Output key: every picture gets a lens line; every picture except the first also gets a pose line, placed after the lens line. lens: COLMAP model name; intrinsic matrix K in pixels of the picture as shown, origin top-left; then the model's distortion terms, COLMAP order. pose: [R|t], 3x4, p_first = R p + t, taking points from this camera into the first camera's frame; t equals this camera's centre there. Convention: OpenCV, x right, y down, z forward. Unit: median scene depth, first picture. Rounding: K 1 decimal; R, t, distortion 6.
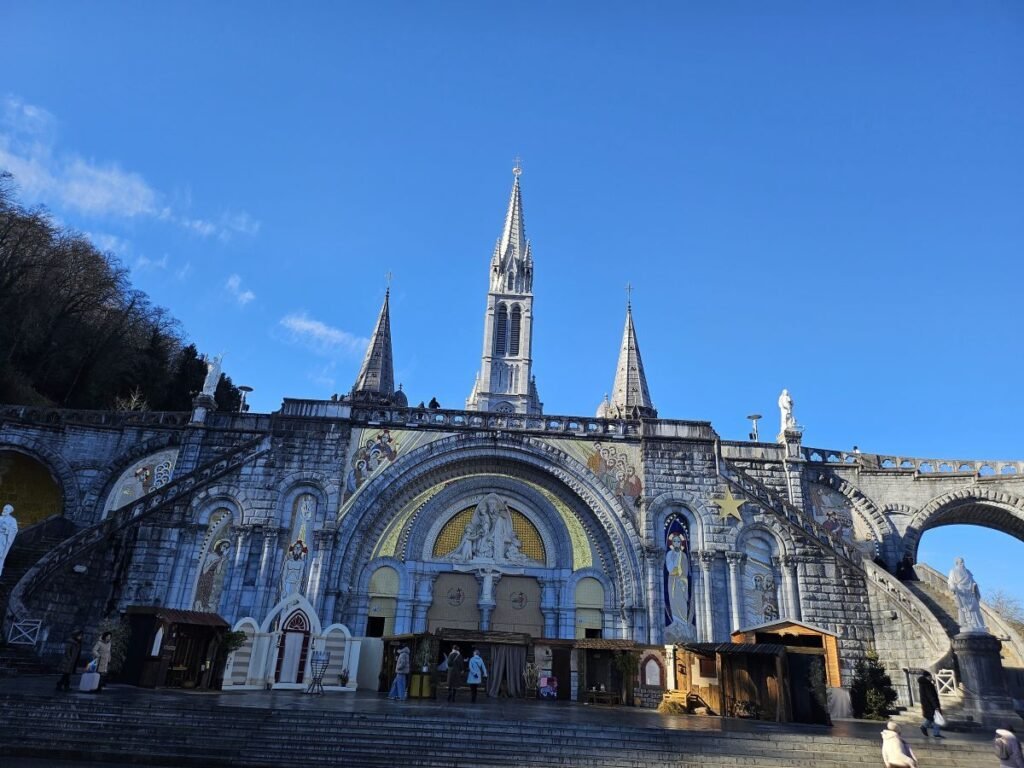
lens RADIAL K [[699.0, 0, 512.0], [0, 699.0, 384.0], [0, 0, 1]] dist [0.029713, -0.000795]
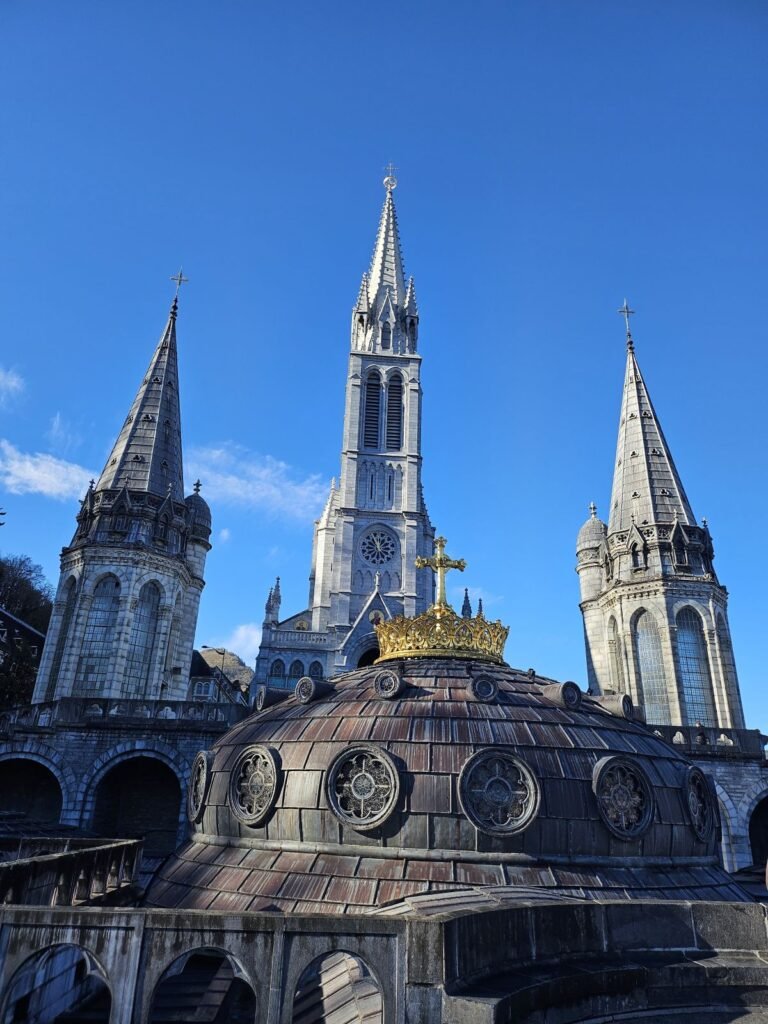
lens RADIAL K [[699.0, 0, 384.0], [0, 699.0, 512.0], [0, 0, 1]] dist [0.029713, -0.000795]
pose [[0.998113, 0.006848, 0.061022, -0.042176], [-0.006144, 0.999912, -0.011724, 0.021086], [-0.061097, 0.011327, 0.998068, 0.373768]]
